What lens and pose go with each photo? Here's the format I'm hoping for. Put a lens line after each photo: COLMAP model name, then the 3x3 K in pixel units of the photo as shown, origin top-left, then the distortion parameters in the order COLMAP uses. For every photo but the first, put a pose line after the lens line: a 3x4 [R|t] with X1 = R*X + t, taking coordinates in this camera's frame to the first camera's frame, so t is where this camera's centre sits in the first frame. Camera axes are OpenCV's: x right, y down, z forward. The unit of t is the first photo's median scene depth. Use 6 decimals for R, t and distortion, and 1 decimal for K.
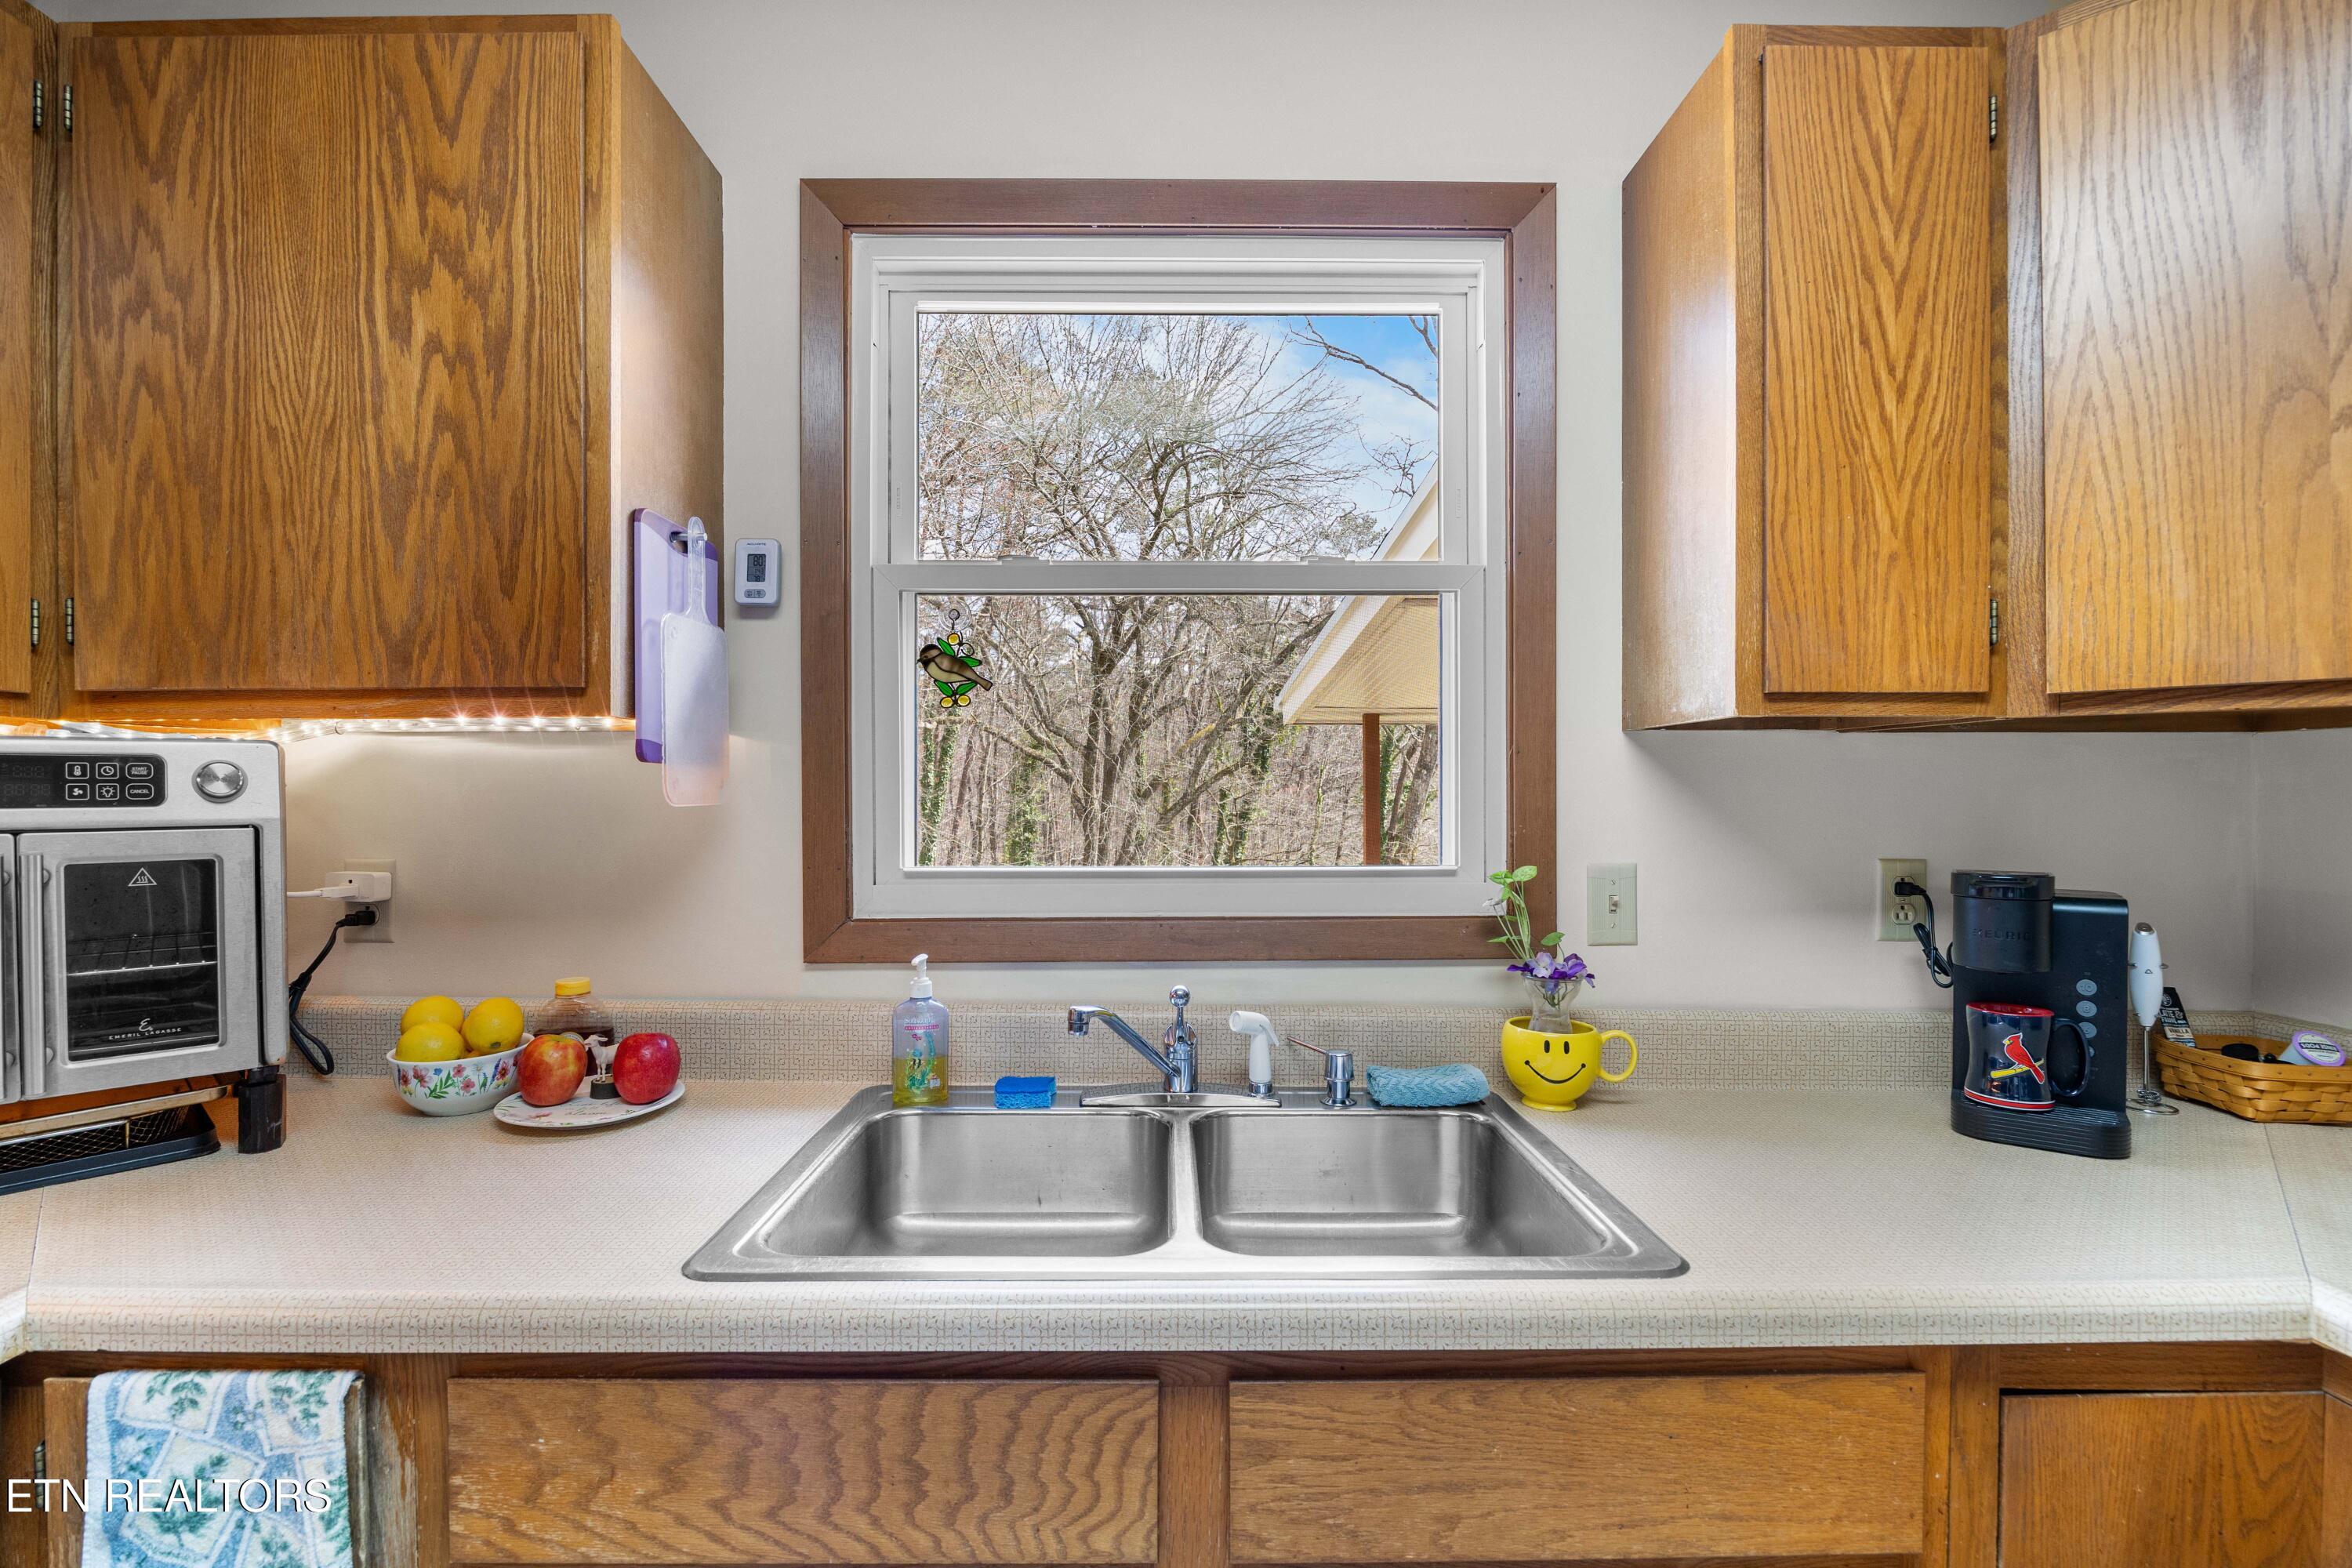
lens RADIAL K [[1042.6, 0, 1174.1], [0, 1042.6, 792.8], [0, 0, 1]] dist [-0.012620, -0.000244]
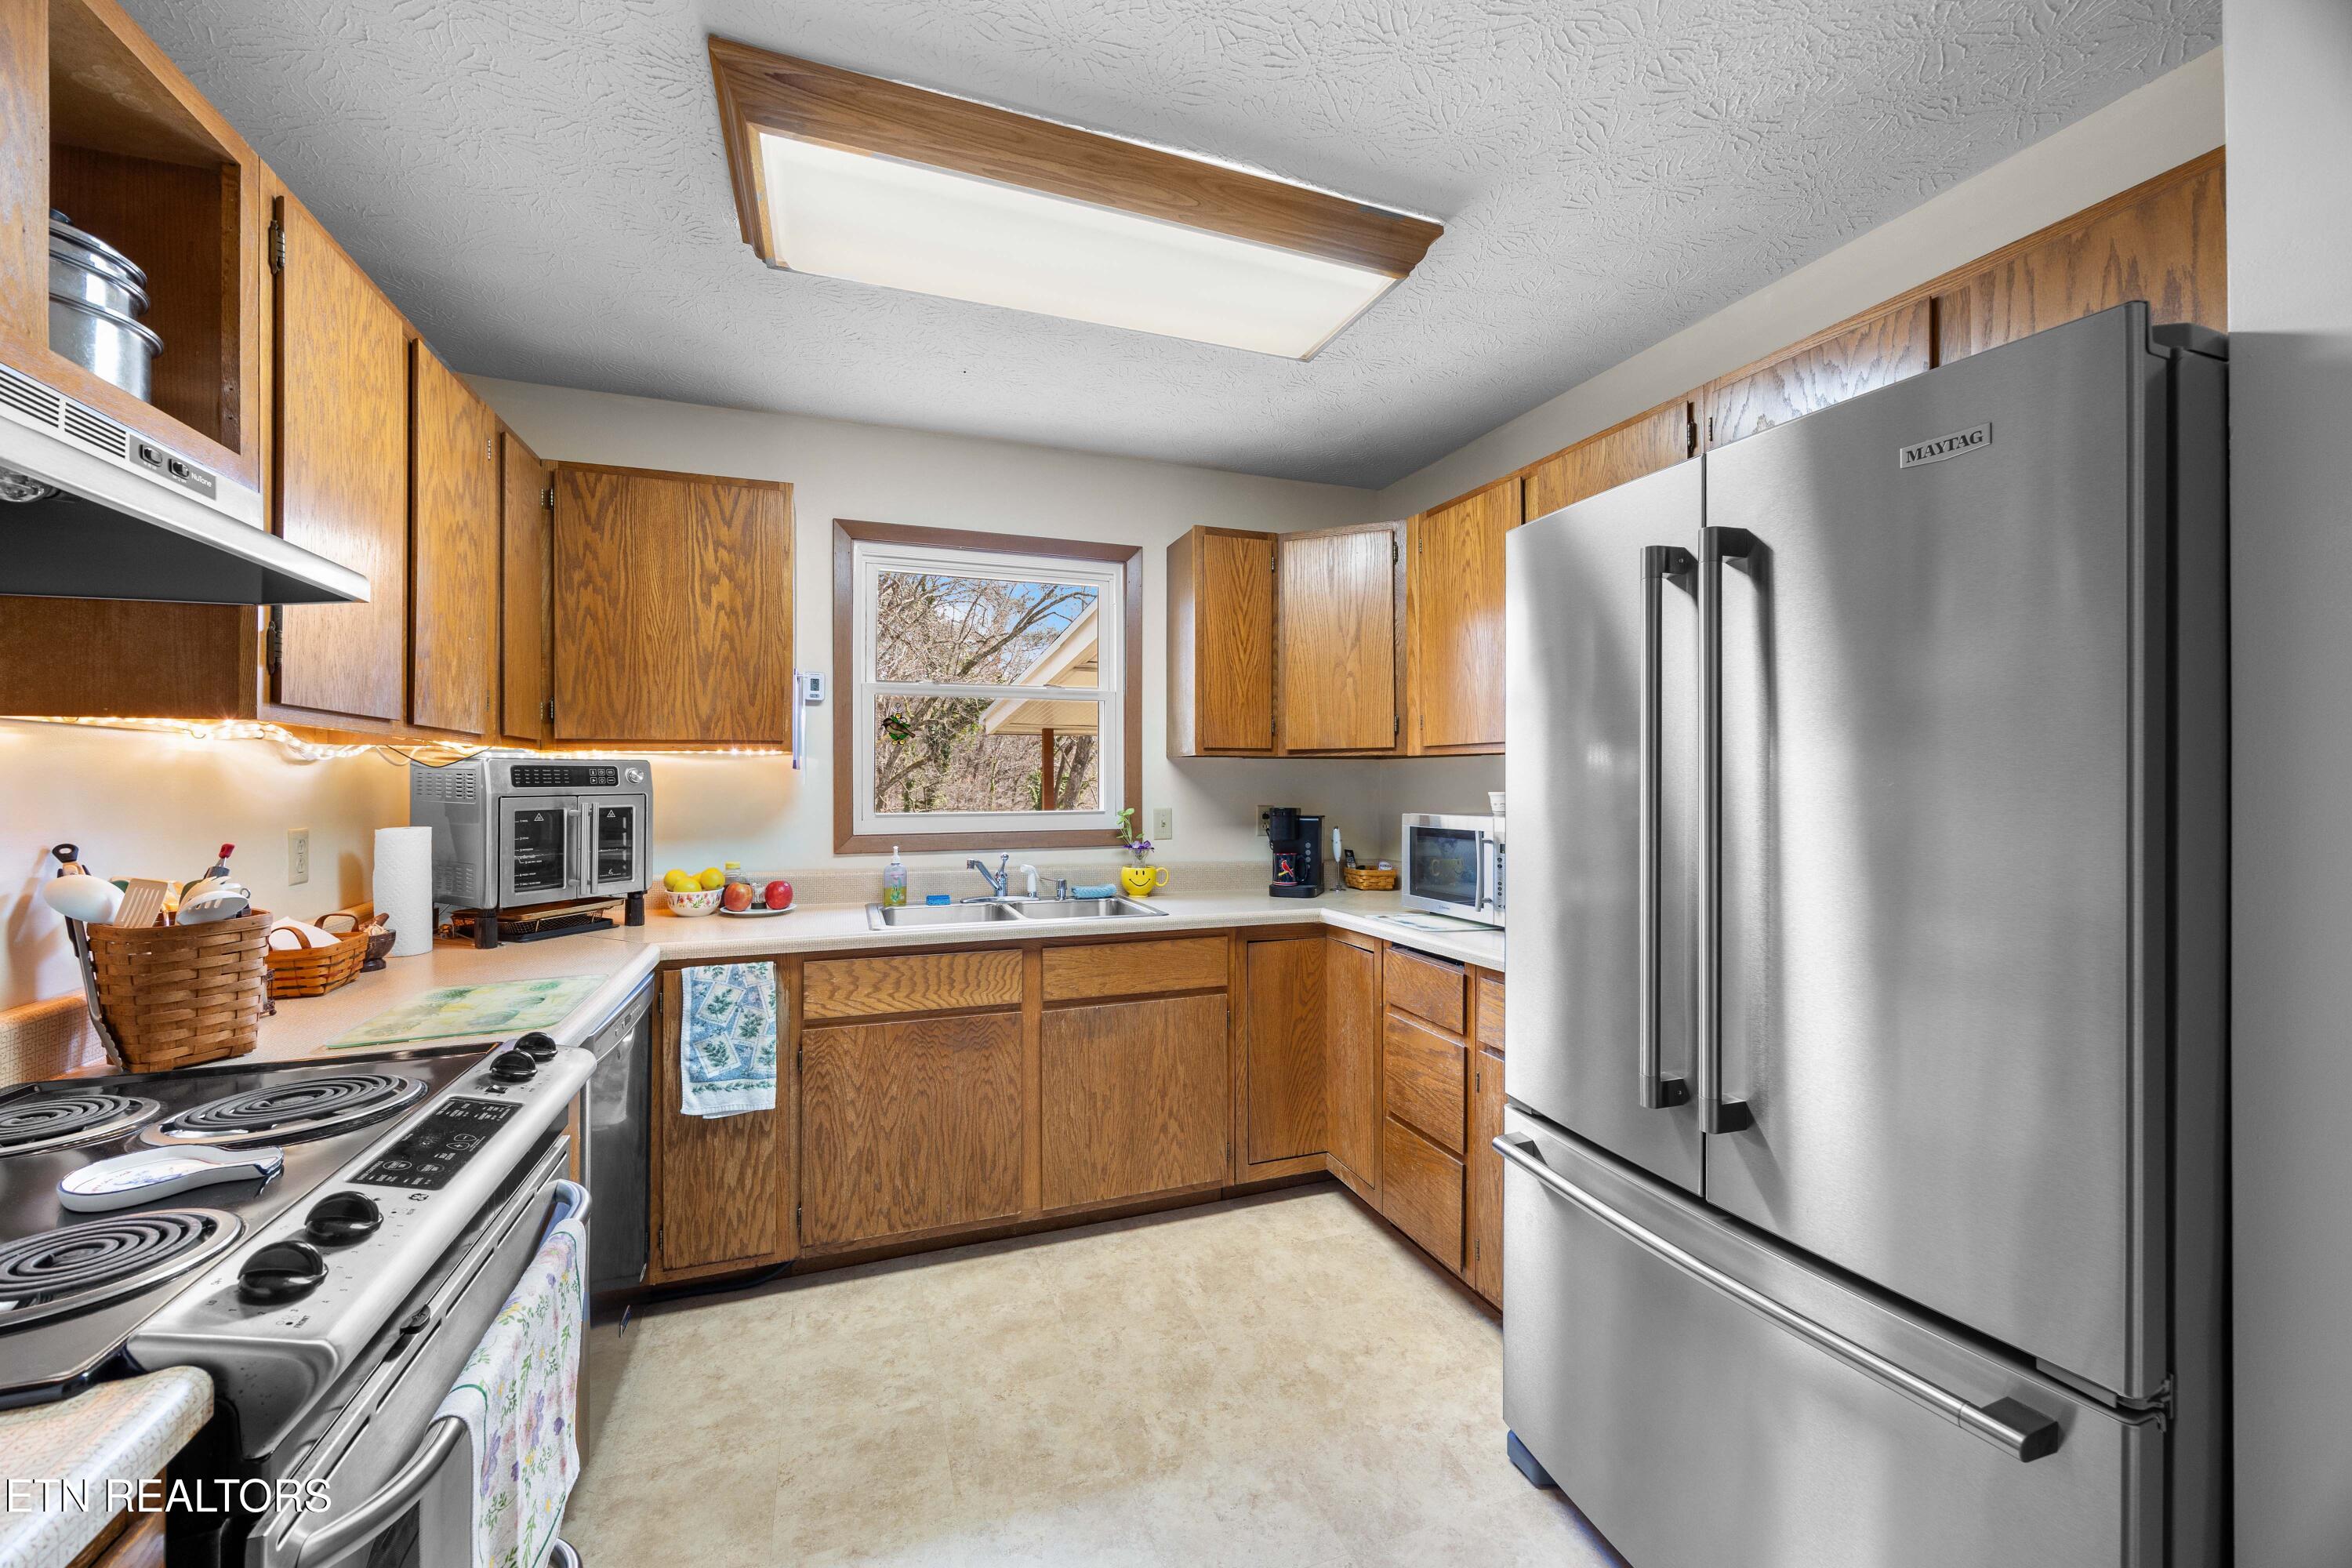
lens RADIAL K [[900.5, 0, 1170.4], [0, 900.5, 779.7], [0, 0, 1]] dist [-0.000723, -0.000107]
pose [[0.943234, 0.000302, 0.332129, -0.404434], [0.000792, 0.999995, -0.003157, 0.005142], [-0.332129, 0.003241, 0.943229, -1.479930]]
